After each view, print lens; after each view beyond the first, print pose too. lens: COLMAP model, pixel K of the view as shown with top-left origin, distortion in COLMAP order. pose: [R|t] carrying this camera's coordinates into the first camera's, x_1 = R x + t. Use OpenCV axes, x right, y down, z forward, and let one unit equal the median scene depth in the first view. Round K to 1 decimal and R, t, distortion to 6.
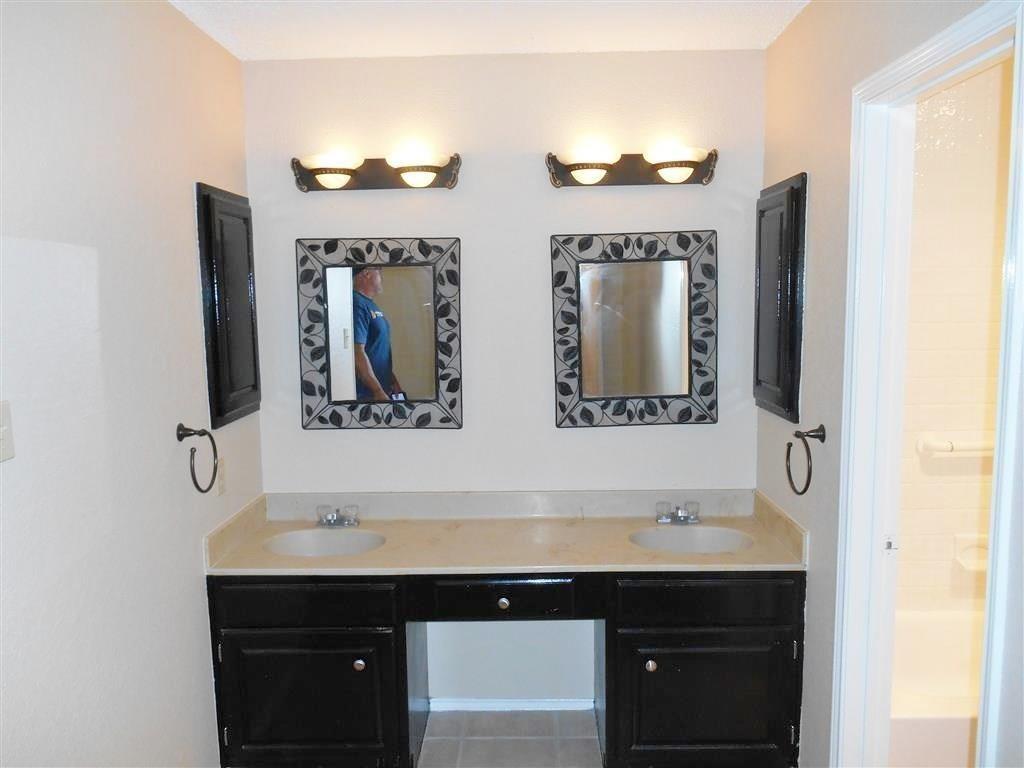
lens RADIAL K [[787.6, 0, 509.8], [0, 787.6, 382.6], [0, 0, 1]] dist [-0.025026, 0.017117]
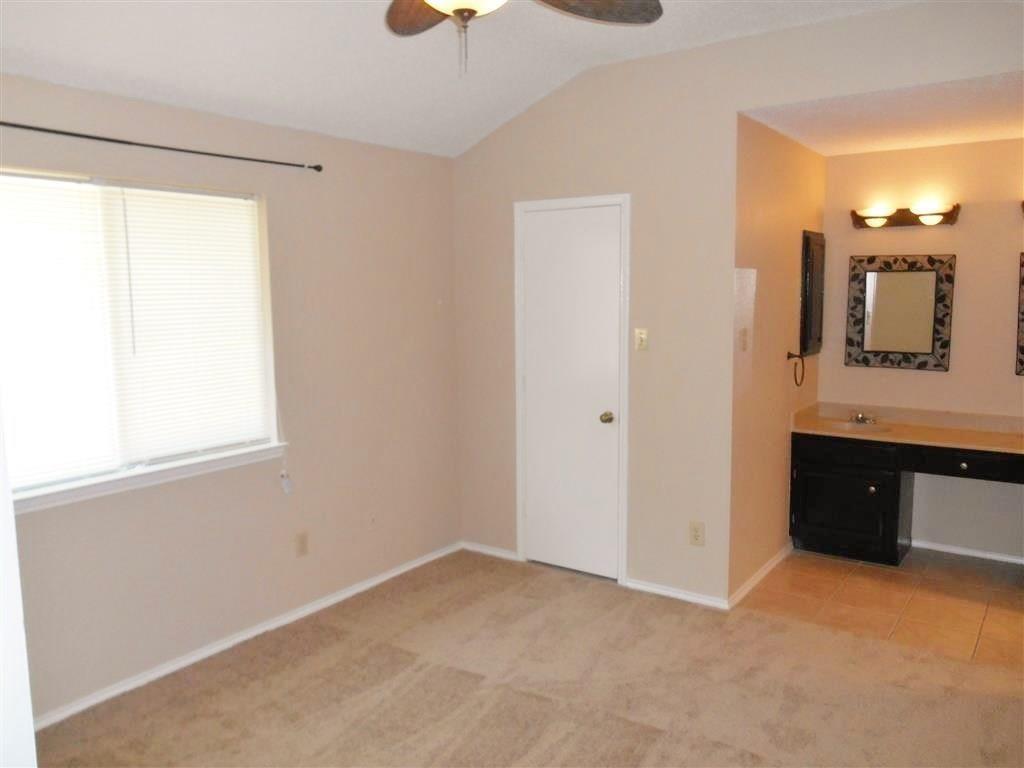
lens RADIAL K [[787.6, 0, 514.2], [0, 787.6, 376.7], [0, 0, 1]] dist [-0.025026, 0.017117]
pose [[0.824538, 0.074259, -0.560912, 0.109169], [-0.070415, 0.997111, 0.028497, 0.086765], [0.561407, 0.015999, 0.827385, -0.849944]]
